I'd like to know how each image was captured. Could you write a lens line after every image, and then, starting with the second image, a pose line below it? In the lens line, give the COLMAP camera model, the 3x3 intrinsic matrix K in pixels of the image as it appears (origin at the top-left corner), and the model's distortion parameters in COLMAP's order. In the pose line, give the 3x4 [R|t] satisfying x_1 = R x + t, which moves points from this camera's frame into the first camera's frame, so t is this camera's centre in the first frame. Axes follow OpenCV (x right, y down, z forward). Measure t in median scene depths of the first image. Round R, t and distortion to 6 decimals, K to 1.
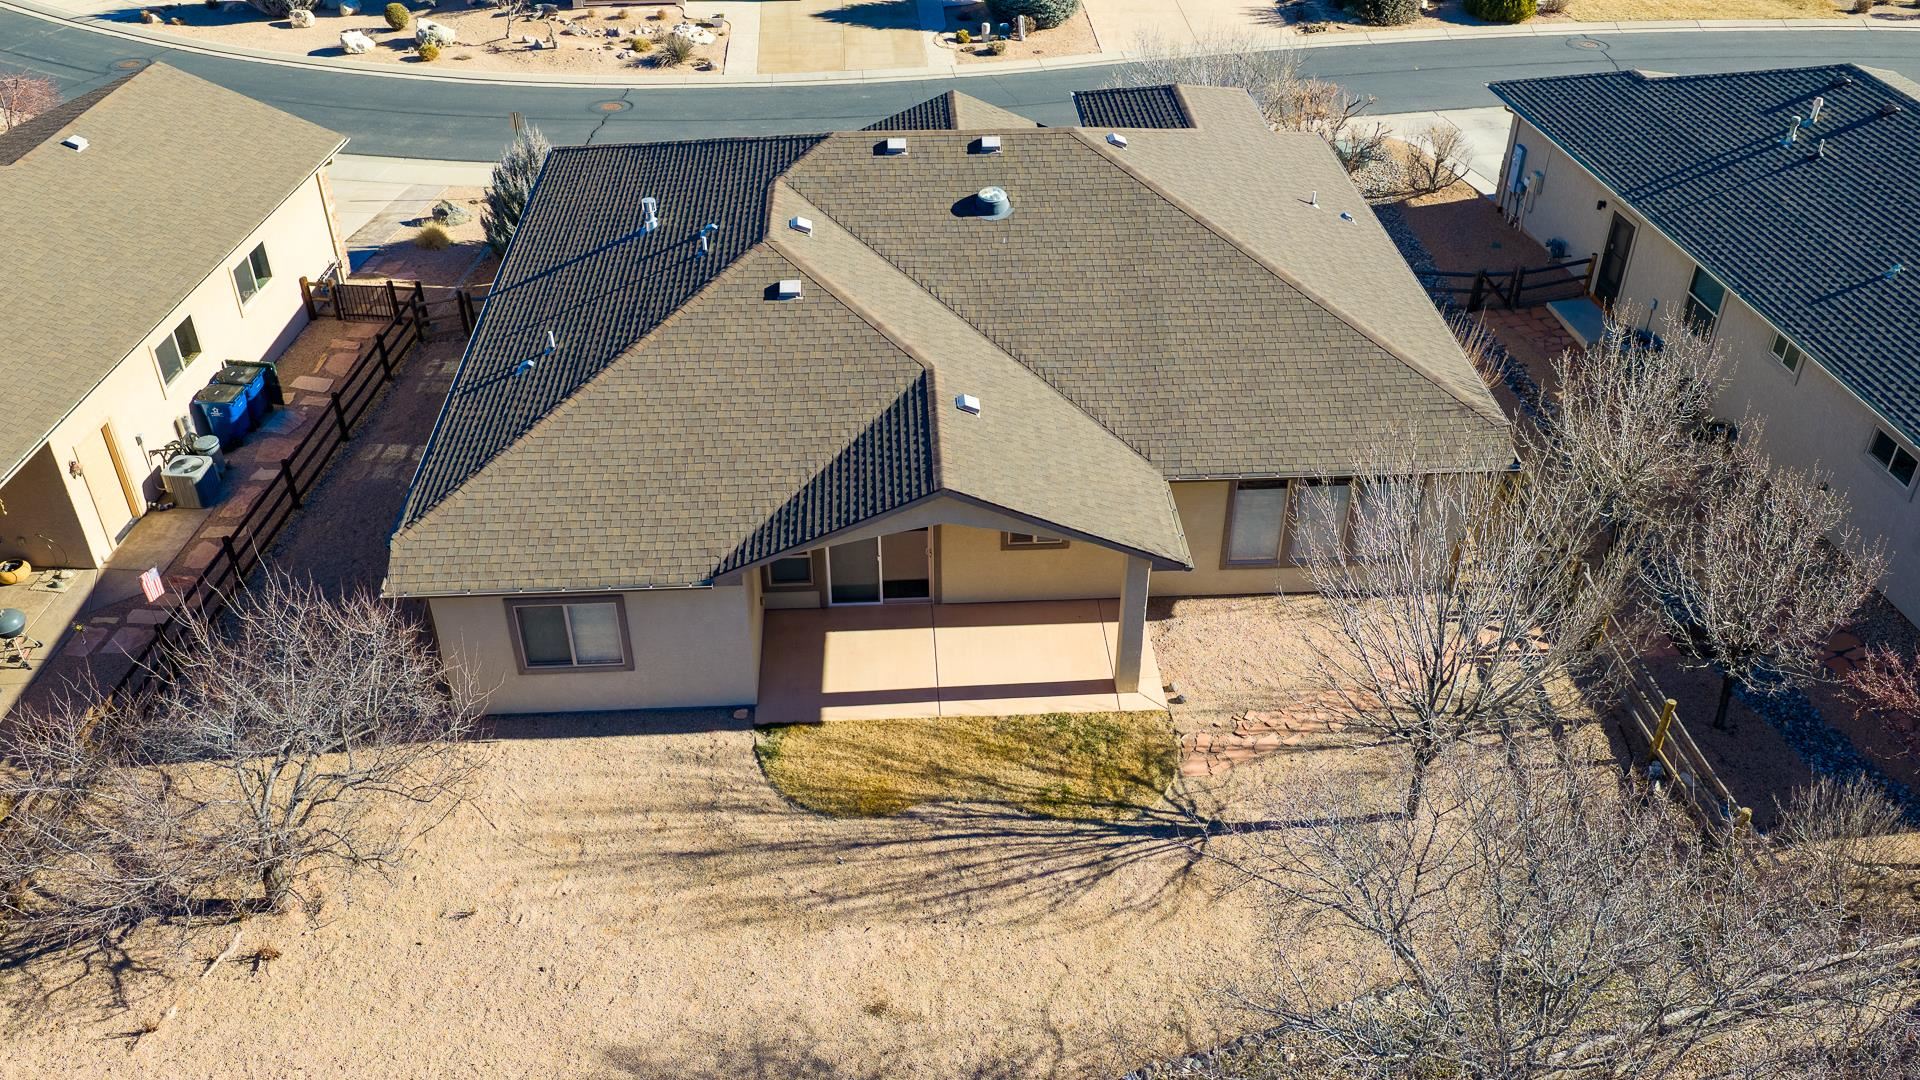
lens RADIAL K [[1588.8, 0, 964.2], [0, 1588.8, 536.2], [0, 0, 1]] dist [0.020858, -0.048476]
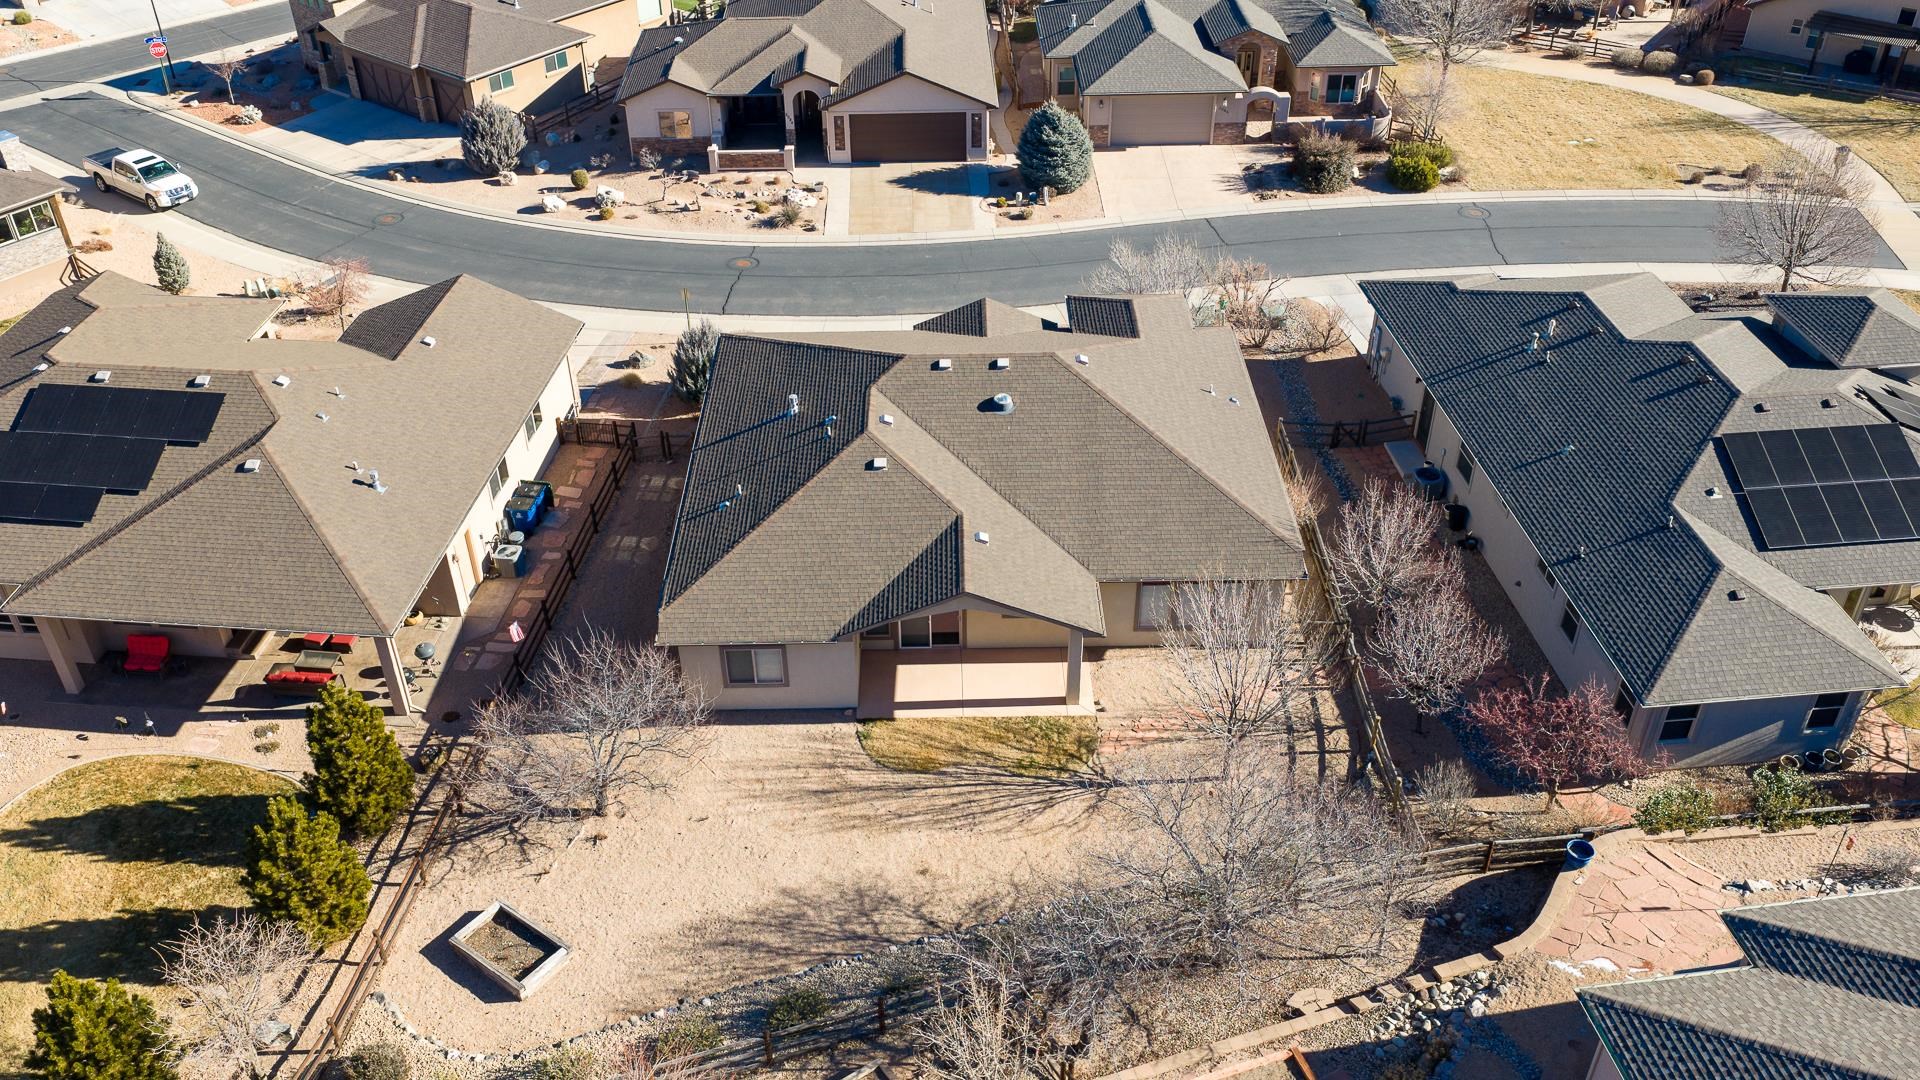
lens RADIAL K [[1588.8, 0, 963.4], [0, 1588.8, 533.7], [0, 0, 1]] dist [0.020858, -0.048476]
pose [[0.999168, 0.017063, -0.037055, 0.043546], [-0.016743, 0.999820, 0.008943, -0.096176], [0.037201, -0.008315, 0.999273, -0.689767]]
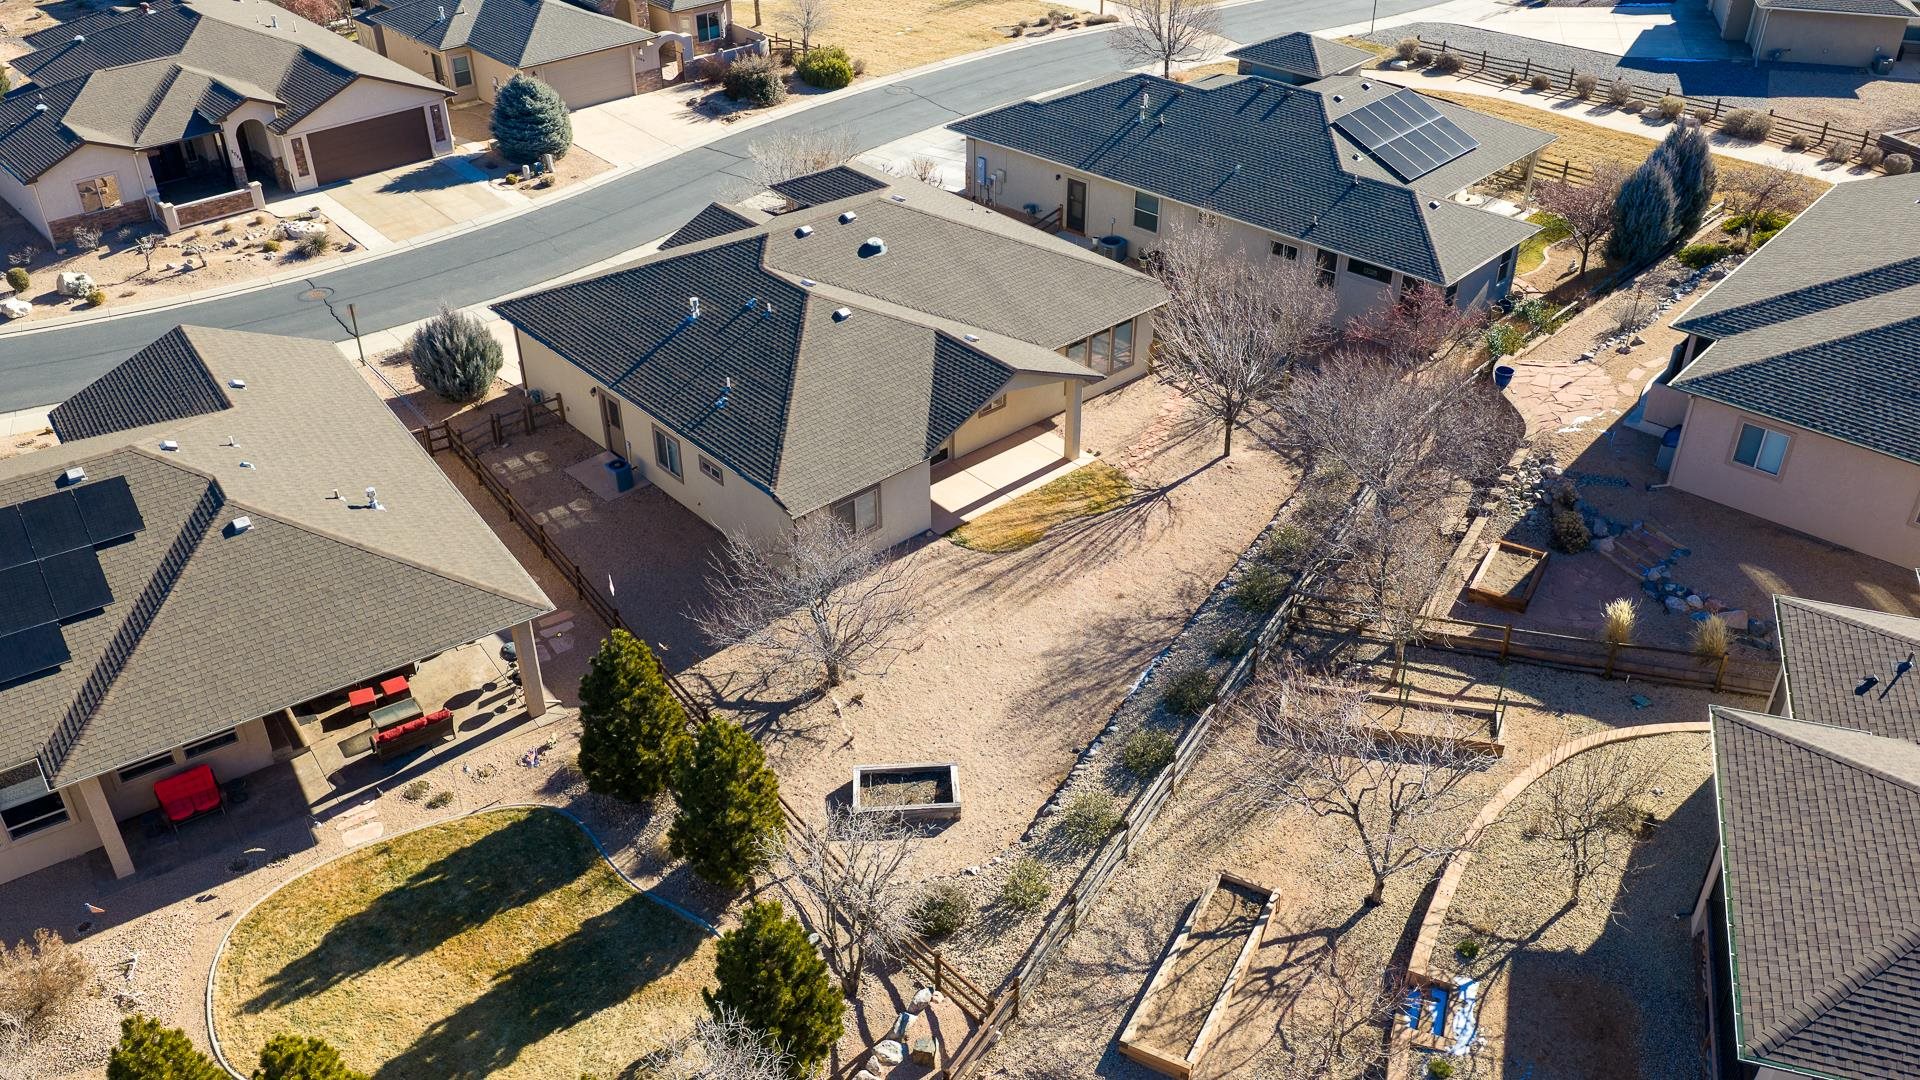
lens RADIAL K [[1588.8, 0, 963.8], [0, 1588.8, 541.6], [0, 0, 1]] dist [0.020858, -0.048476]
pose [[0.784200, -0.345173, 0.515642, -0.998243], [0.359479, 0.930063, 0.075885, -0.004450], [-0.505772, 0.125854, 0.853437, -0.550405]]
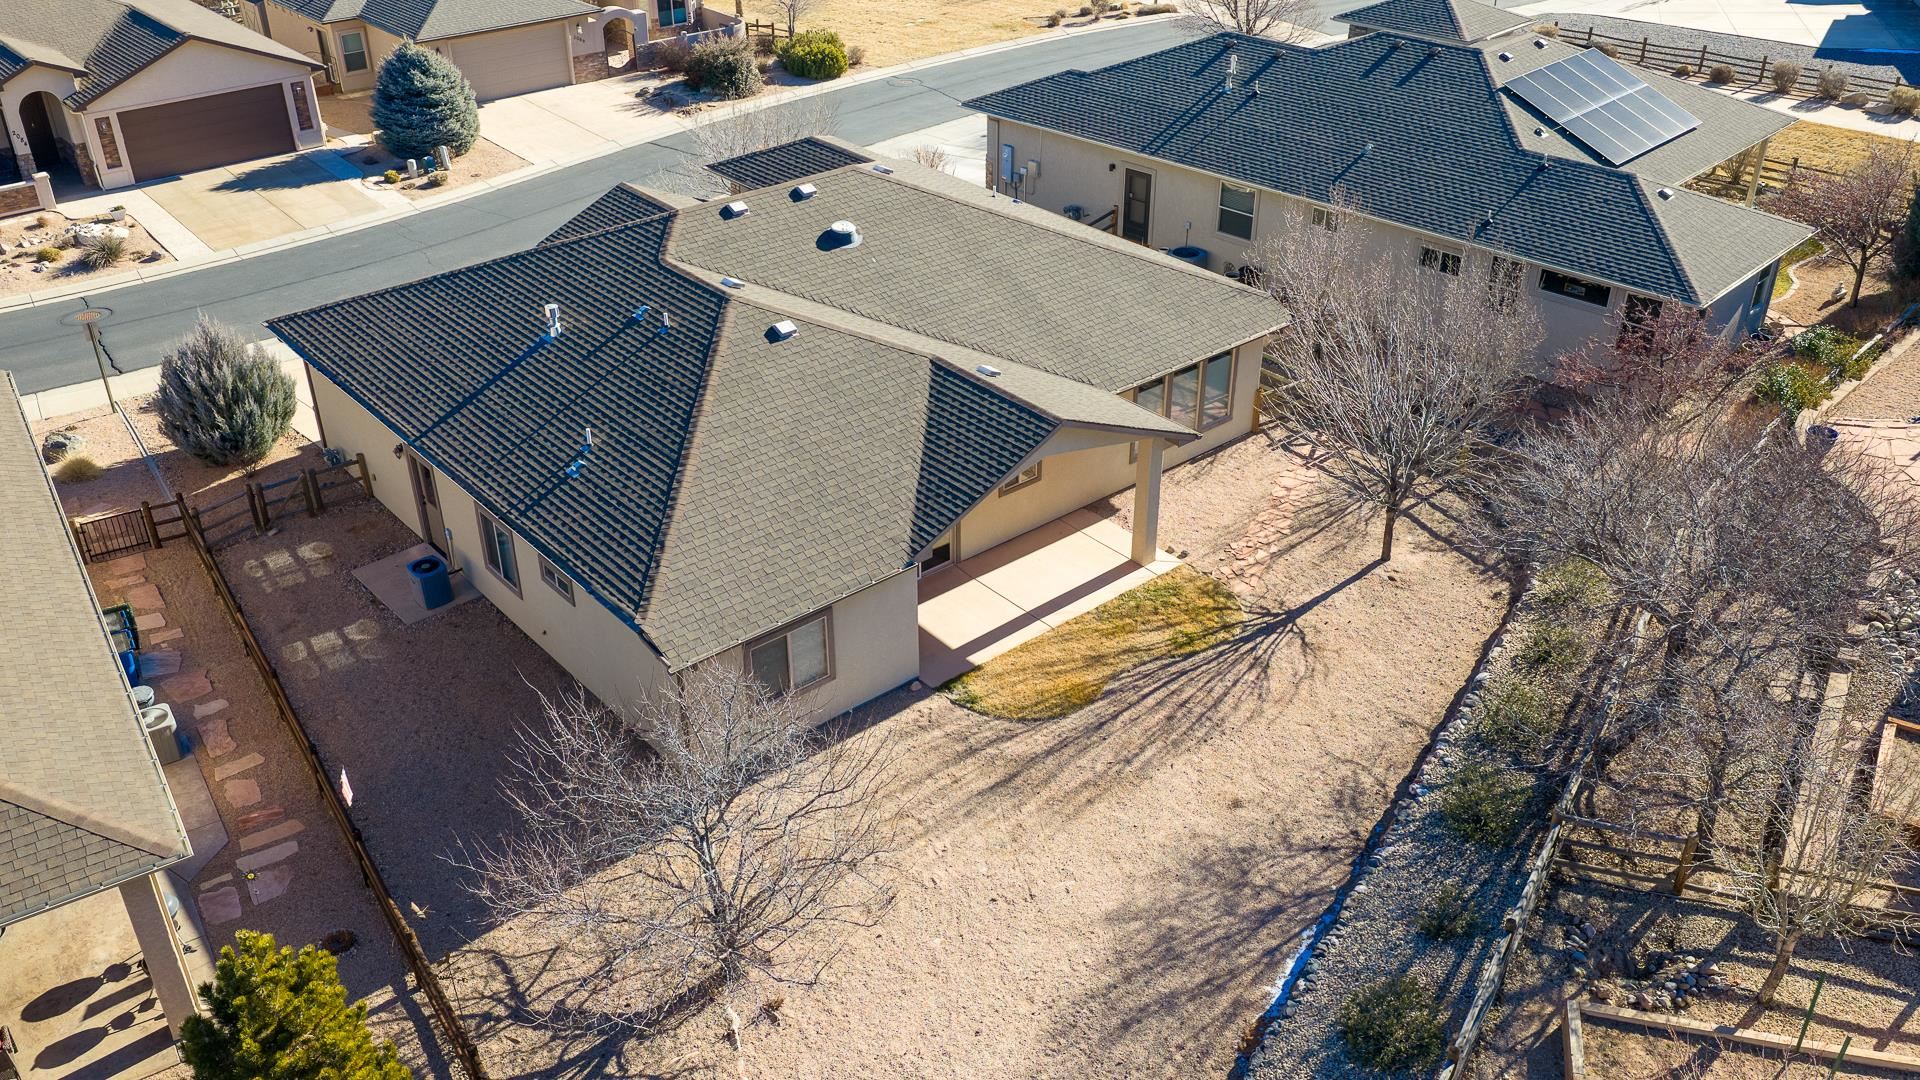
lens RADIAL K [[1588.8, 0, 964.6], [0, 1588.8, 542.6], [0, 0, 1]] dist [0.020858, -0.048476]
pose [[0.795018, -0.313657, 0.519197, -0.626865], [0.350317, 0.936178, 0.029141, -0.003692], [-0.495200, 0.158716, 0.854158, 0.007812]]
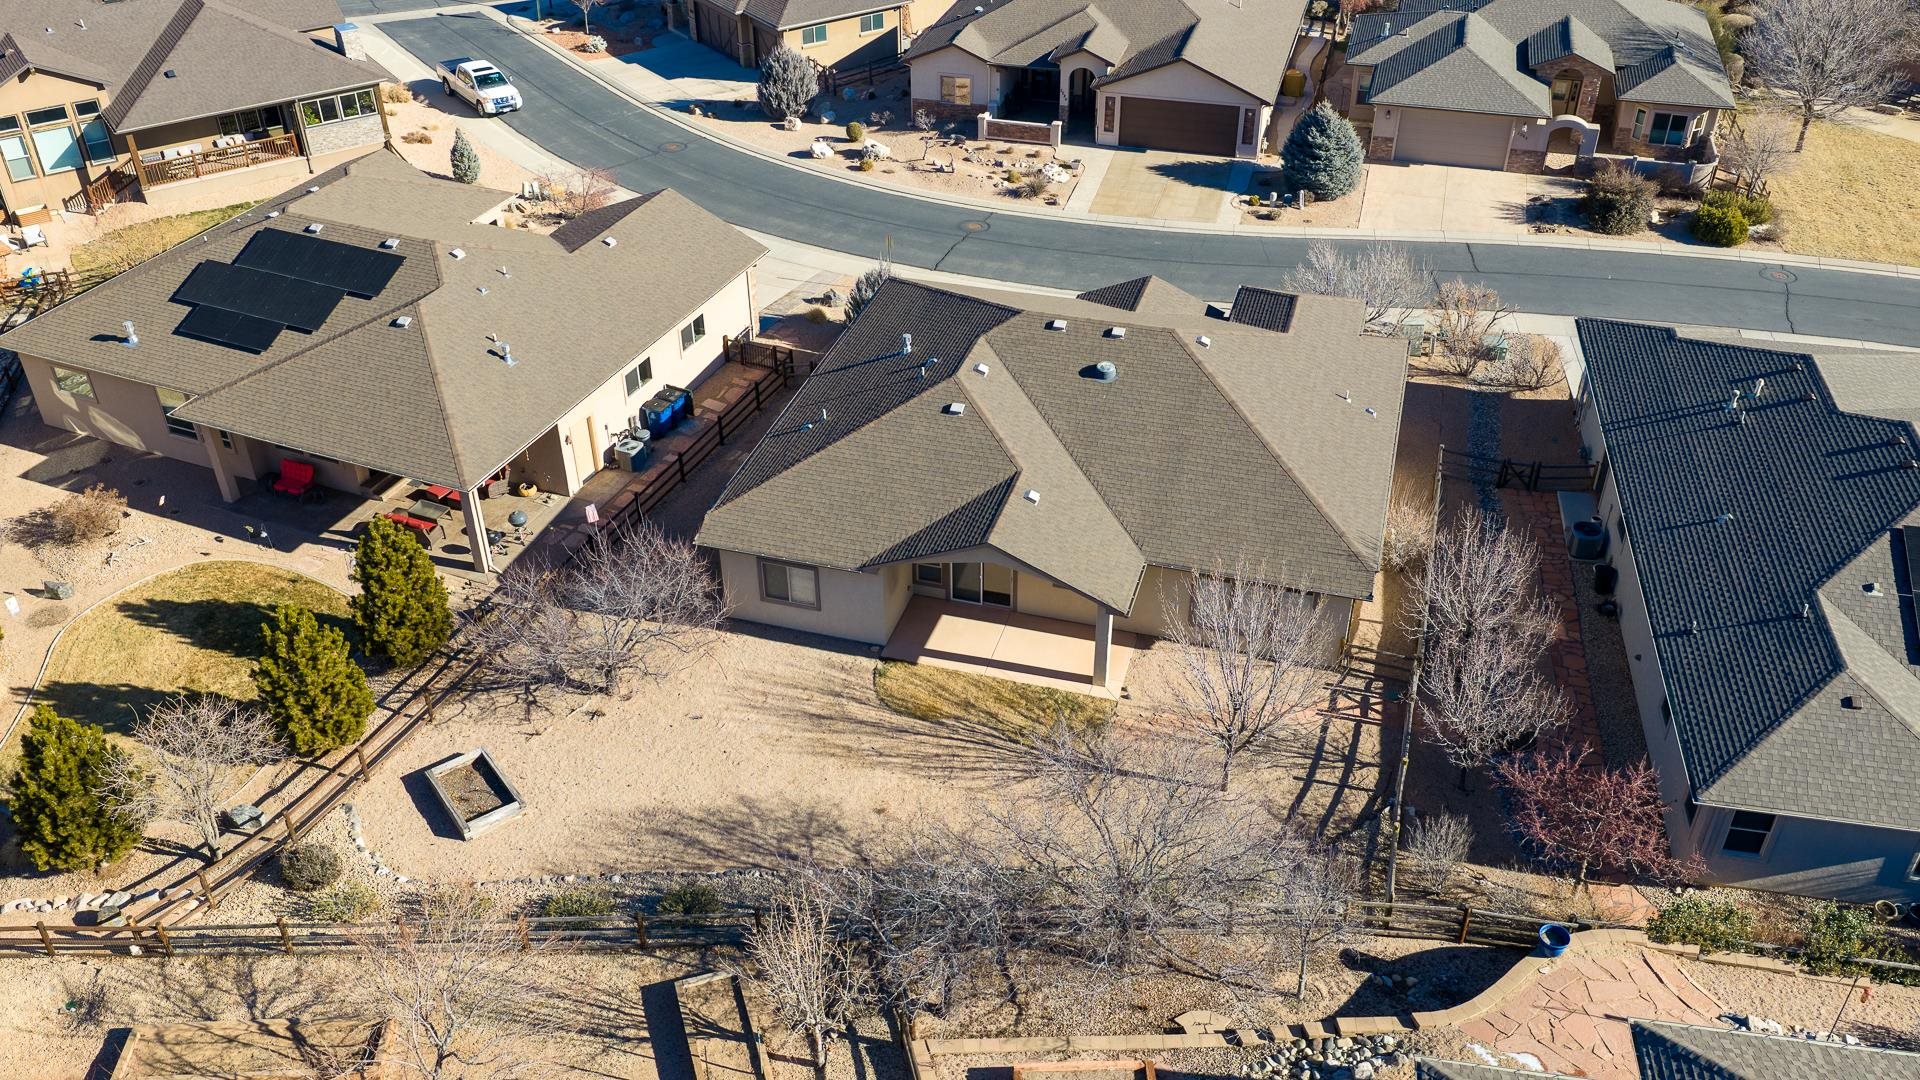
lens RADIAL K [[1588.8, 0, 964.1], [0, 1588.8, 531.9], [0, 0, 1]] dist [0.020858, -0.048476]
pose [[0.941594, 0.186503, -0.280386, 0.387108], [-0.189431, 0.981749, 0.016878, -0.057011], [0.278417, 0.037221, 0.959739, -0.596330]]
